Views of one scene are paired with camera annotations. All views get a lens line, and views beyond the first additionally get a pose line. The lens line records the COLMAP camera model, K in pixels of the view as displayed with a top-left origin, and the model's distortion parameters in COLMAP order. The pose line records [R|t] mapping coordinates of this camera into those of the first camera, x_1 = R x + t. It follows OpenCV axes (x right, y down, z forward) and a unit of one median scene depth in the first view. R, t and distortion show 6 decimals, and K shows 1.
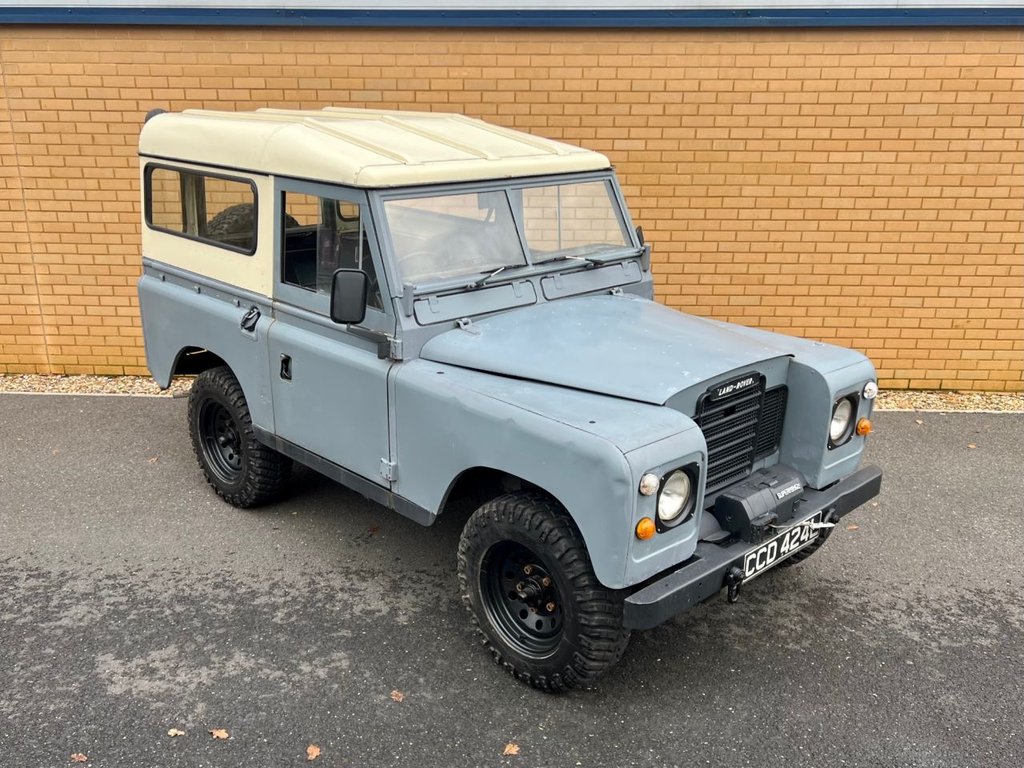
lens RADIAL K [[949.2, 0, 496.9], [0, 949.2, 435.6], [0, 0, 1]] dist [0.027187, 0.000000]
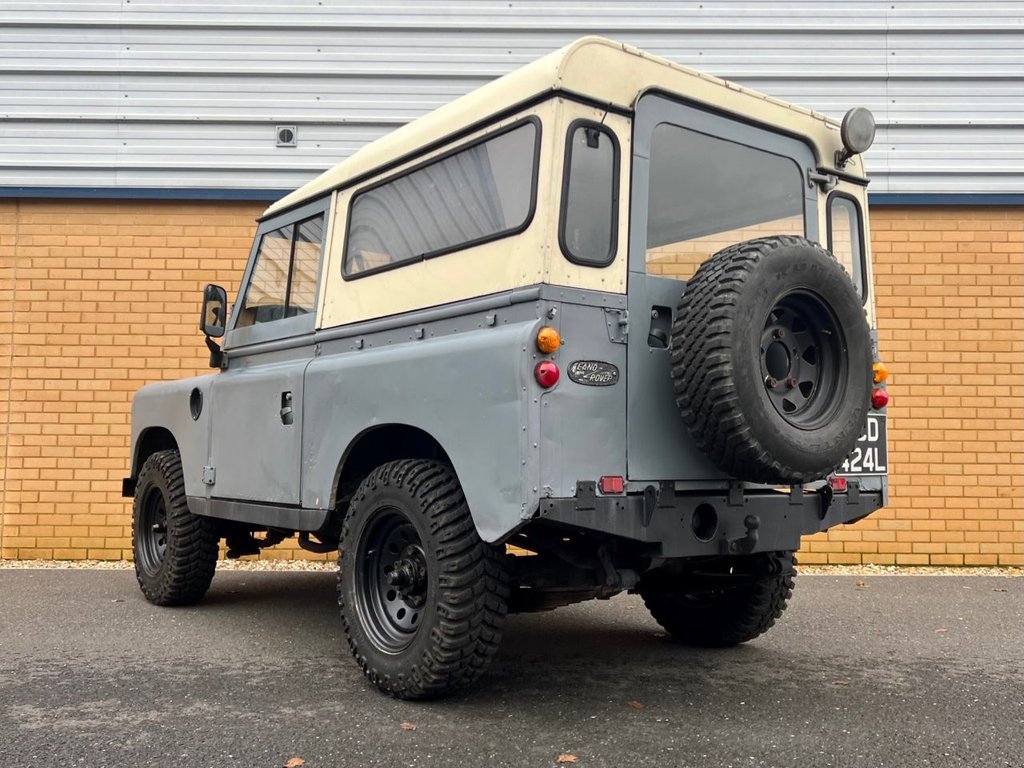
lens RADIAL K [[985.5, 0, 537.4], [0, 985.5, 395.6], [0, 0, 1]] dist [0.023027, 0.000000]
pose [[0.998933, 0.003793, 0.046018, -0.021704], [0.014782, 0.917899, -0.396538, 0.188867], [-0.043744, 0.396795, 0.916864, 0.096391]]
